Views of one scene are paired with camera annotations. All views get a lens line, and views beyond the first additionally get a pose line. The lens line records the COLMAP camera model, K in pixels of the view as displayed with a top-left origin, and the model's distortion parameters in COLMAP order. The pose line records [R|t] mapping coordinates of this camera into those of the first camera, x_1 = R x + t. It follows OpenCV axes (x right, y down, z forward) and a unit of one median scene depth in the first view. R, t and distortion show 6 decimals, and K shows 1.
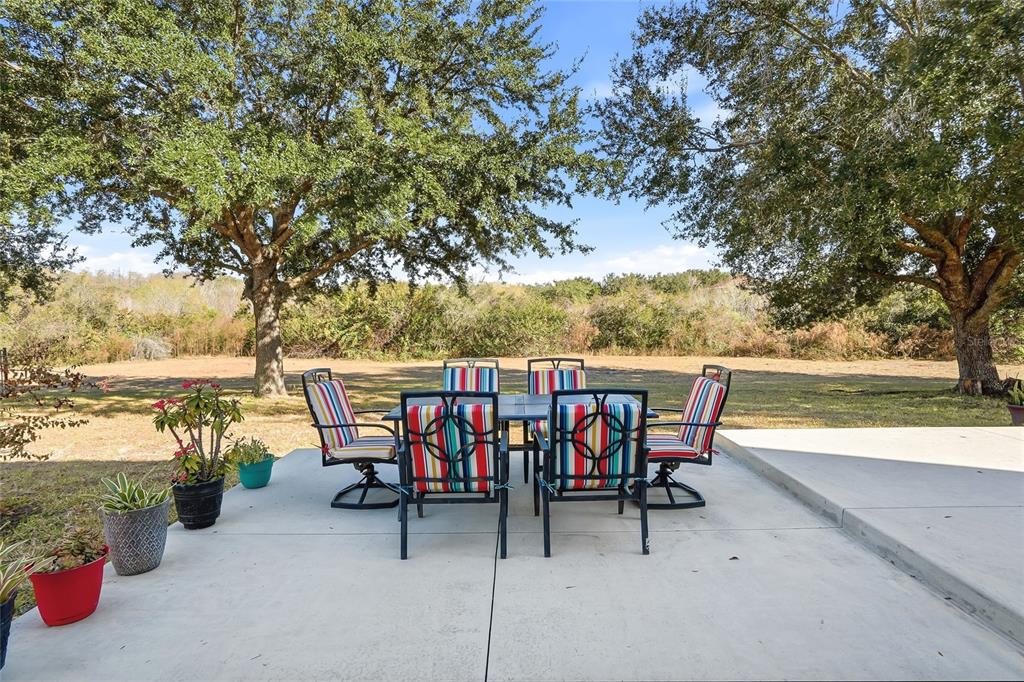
lens RADIAL K [[547.7, 0, 512.5], [0, 547.7, 346.2], [0, 0, 1]] dist [-0.030472, -0.000373]
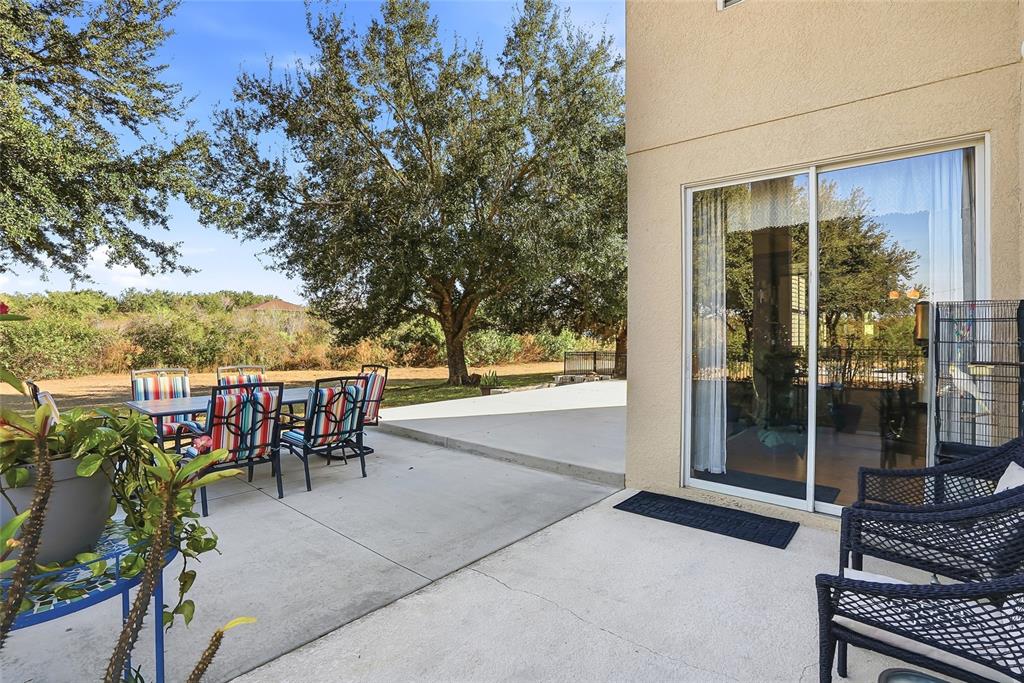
lens RADIAL K [[482.6, 0, 514.7], [0, 482.6, 338.4], [0, 0, 1]] dist [-0.031070, 0.001277]
pose [[0.645356, 0.009469, 0.763823, -0.150823], [0.029003, 0.998898, -0.036889, 0.007556], [-0.763331, 0.045960, 0.644371, -0.079536]]
